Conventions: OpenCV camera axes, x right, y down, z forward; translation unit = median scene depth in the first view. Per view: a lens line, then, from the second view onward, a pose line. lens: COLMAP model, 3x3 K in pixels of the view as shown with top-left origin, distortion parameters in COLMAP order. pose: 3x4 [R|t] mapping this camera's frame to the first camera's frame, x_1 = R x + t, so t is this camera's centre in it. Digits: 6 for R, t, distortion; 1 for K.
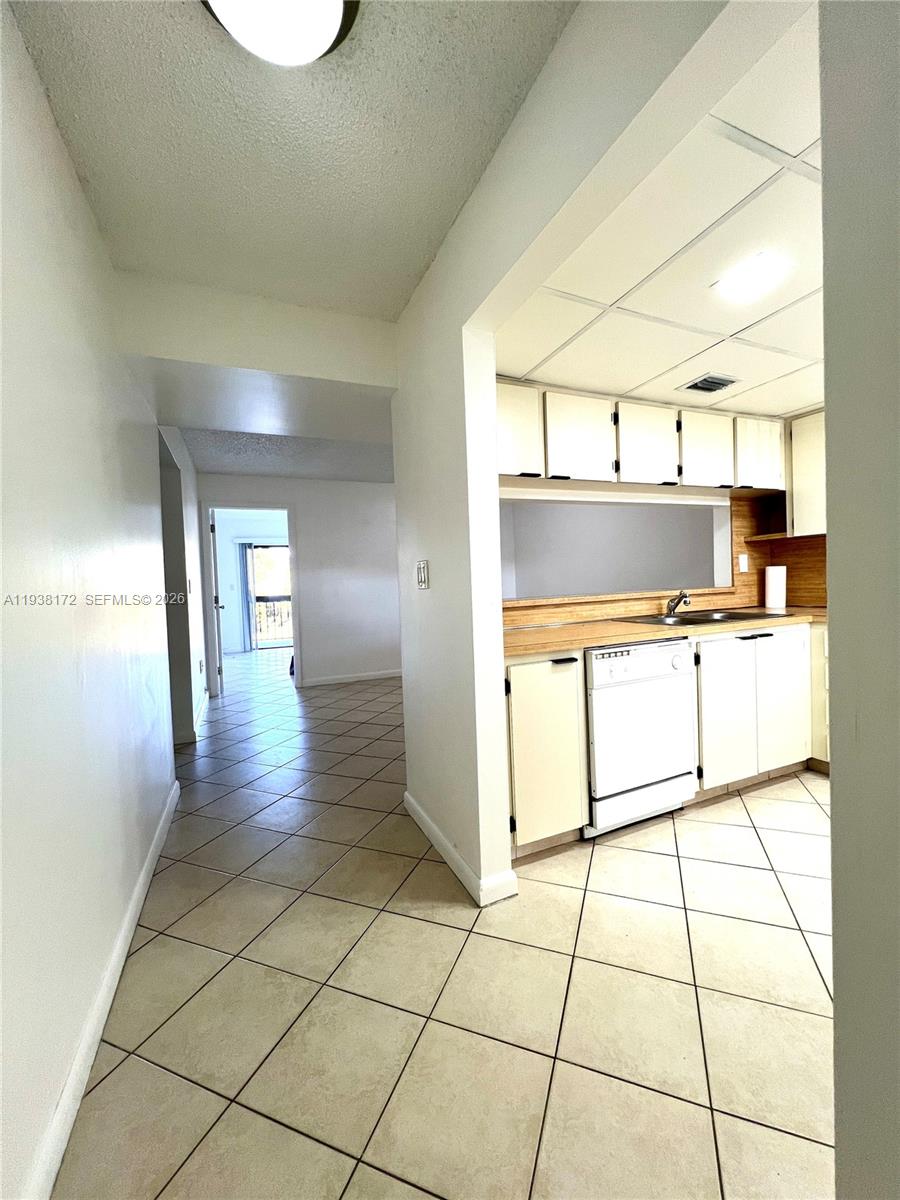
lens RADIAL K [[479.4, 0, 452.6], [0, 479.4, 597.0], [0, 0, 1]] dist [-0.004056, 0.001342]
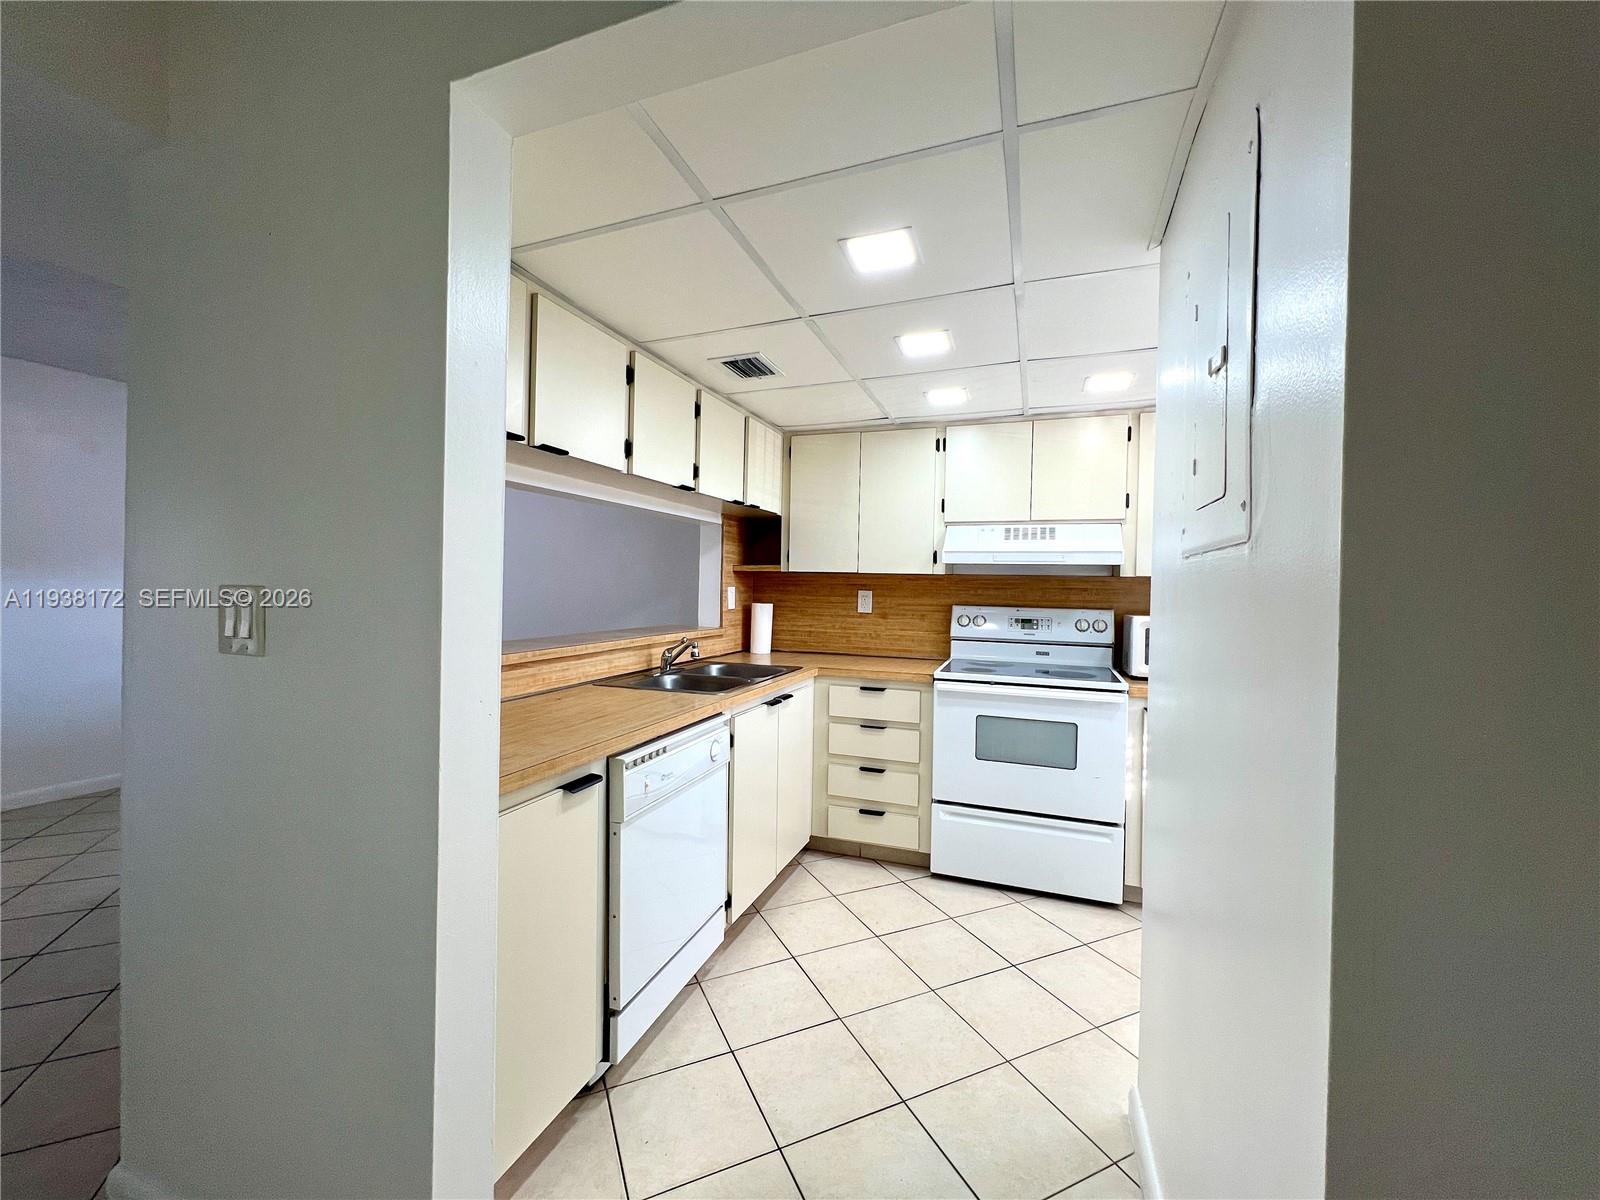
lens RADIAL K [[639.2, 0, 797.2], [0, 639.2, 593.8], [0, 0, 1]] dist [-0.004056, 0.001342]
pose [[0.694592, 0.044973, 0.717996, -0.088452], [-0.023044, 0.998923, -0.040277, -0.041096], [-0.719034, 0.011430, 0.694881, 0.201739]]
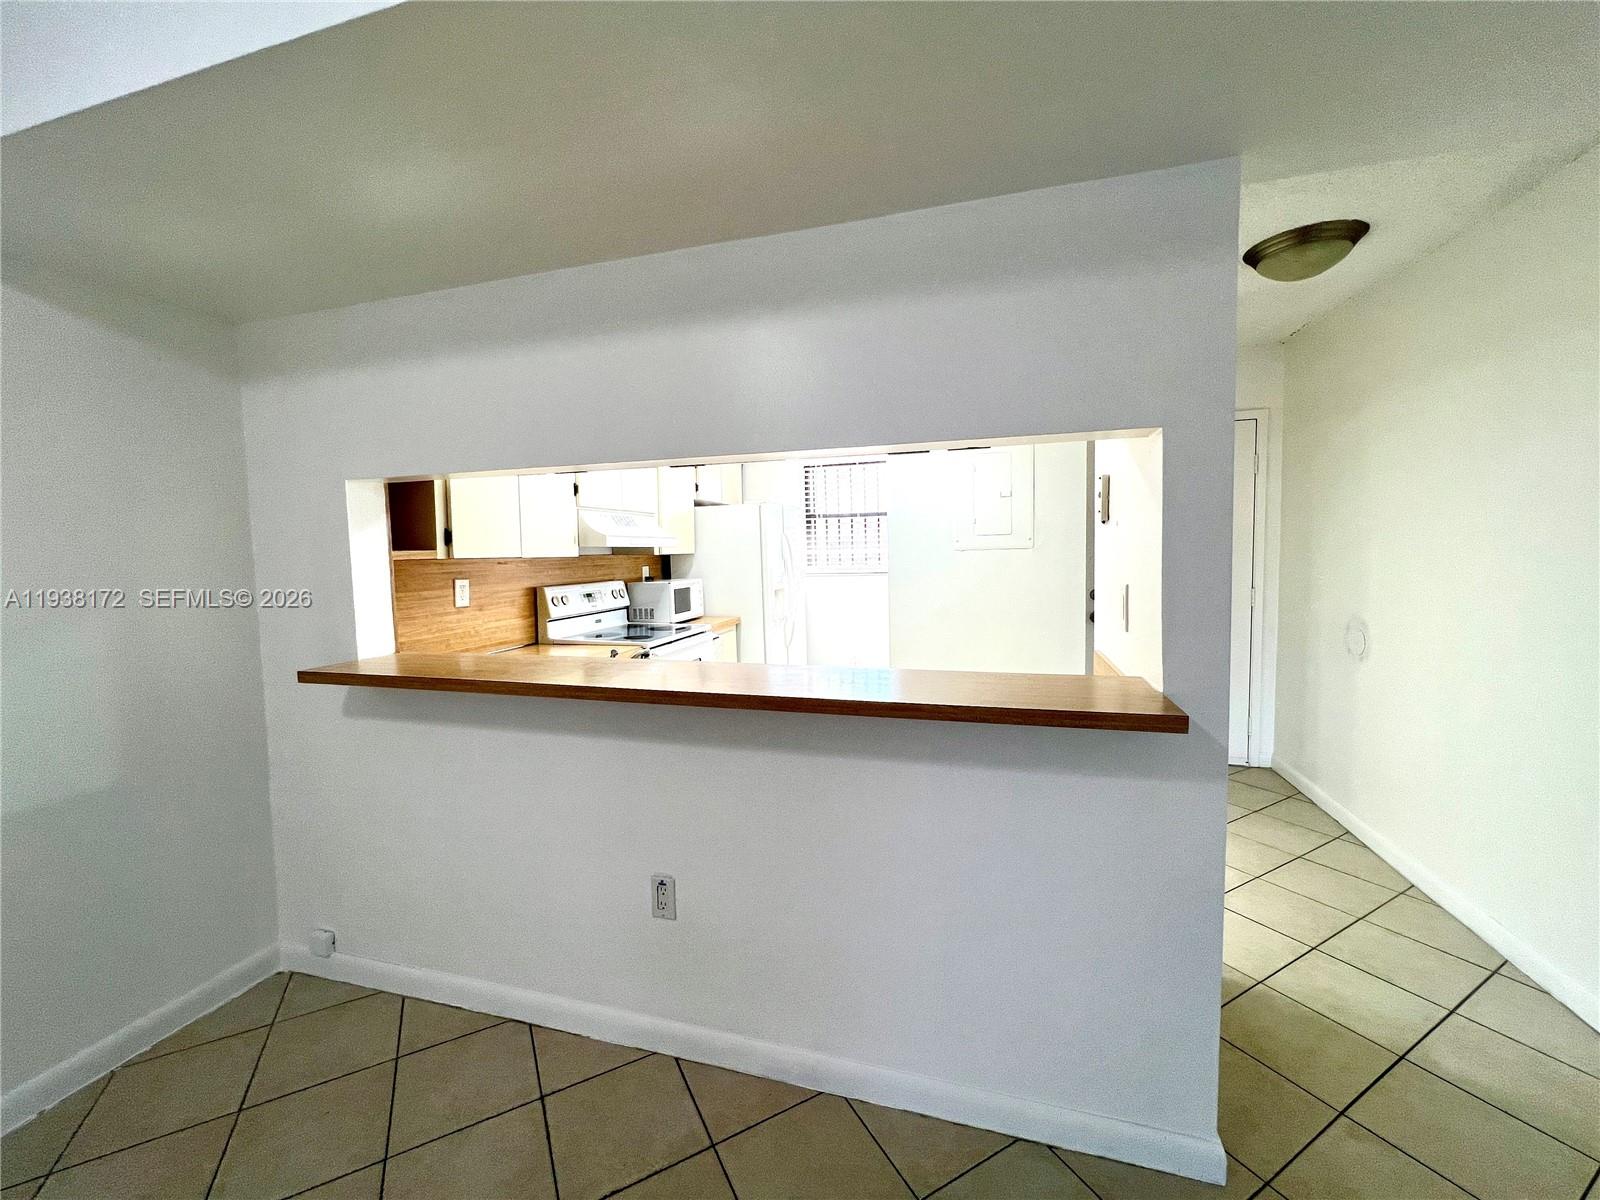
lens RADIAL K [[639.2, 0, 800.3], [0, 639.2, 605.2], [0, 0, 1]] dist [-0.004056, 0.001342]
pose [[-0.764255, -0.000632, 0.644914, -0.154760], [0.072172, 0.993634, 0.086501, -0.105539], [-0.640864, 0.112653, -0.759344, 1.341133]]
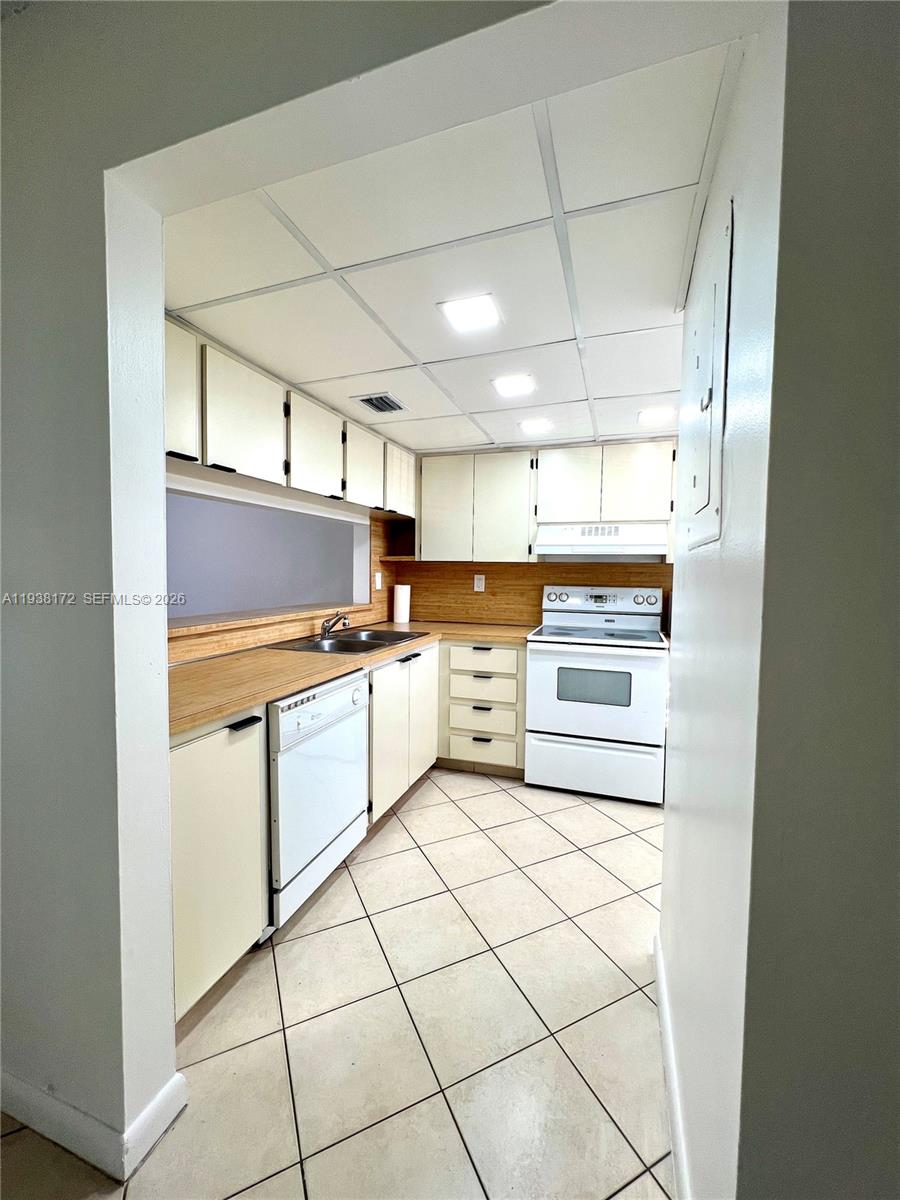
lens RADIAL K [[479.4, 0, 455.9], [0, 479.4, 597.7], [0, 0, 1]] dist [-0.004056, 0.001342]
pose [[0.675962, 0.008144, 0.736891, -0.059449], [-0.015458, 0.999876, 0.003130, -0.044046], [-0.736774, -0.013507, 0.676004, 0.178217]]
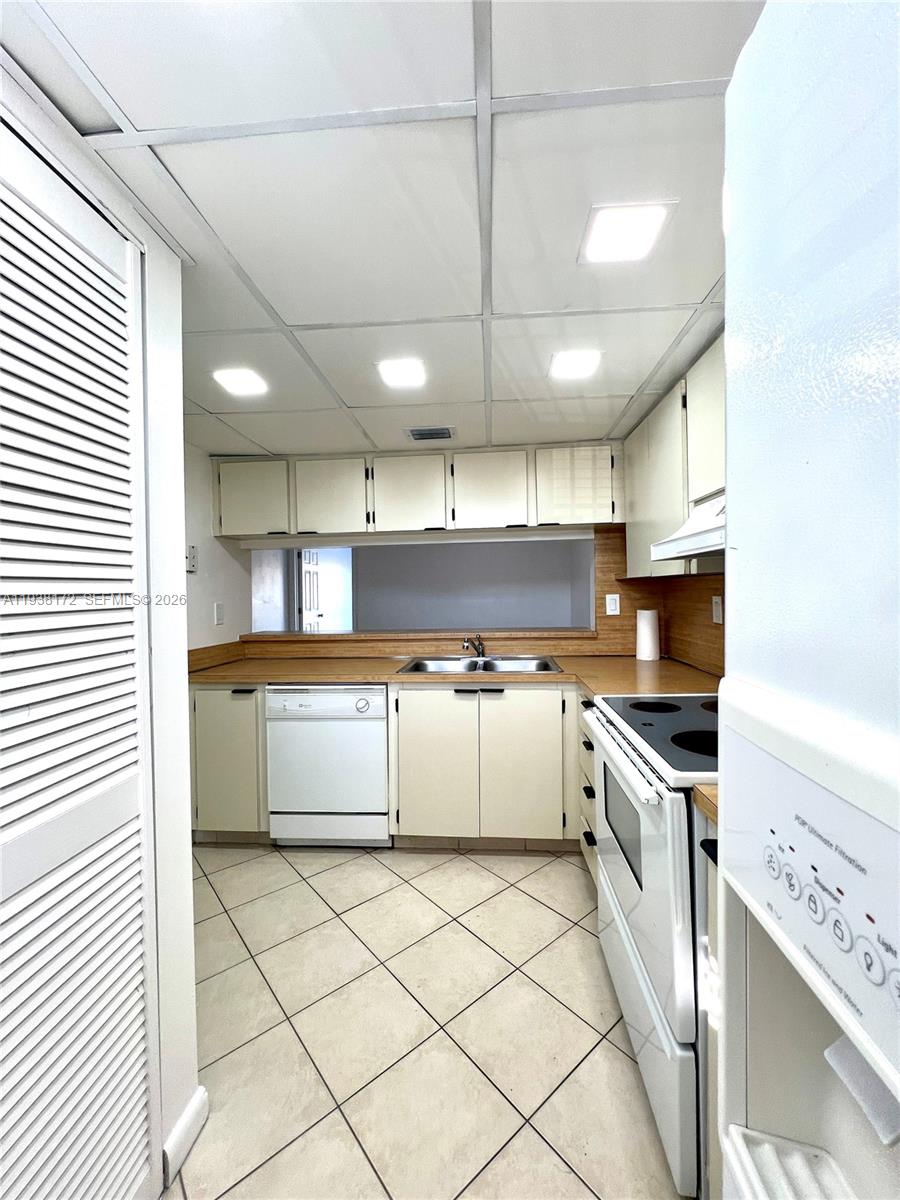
lens RADIAL K [[479.4, 0, 452.9], [0, 479.4, 597.0], [0, 0, 1]] dist [-0.004056, 0.001342]
pose [[0.881093, 0.030297, -0.471971, 0.841073], [-0.033347, 0.999442, 0.001903, -0.084142], [0.471765, 0.014062, 0.881612, 0.112864]]
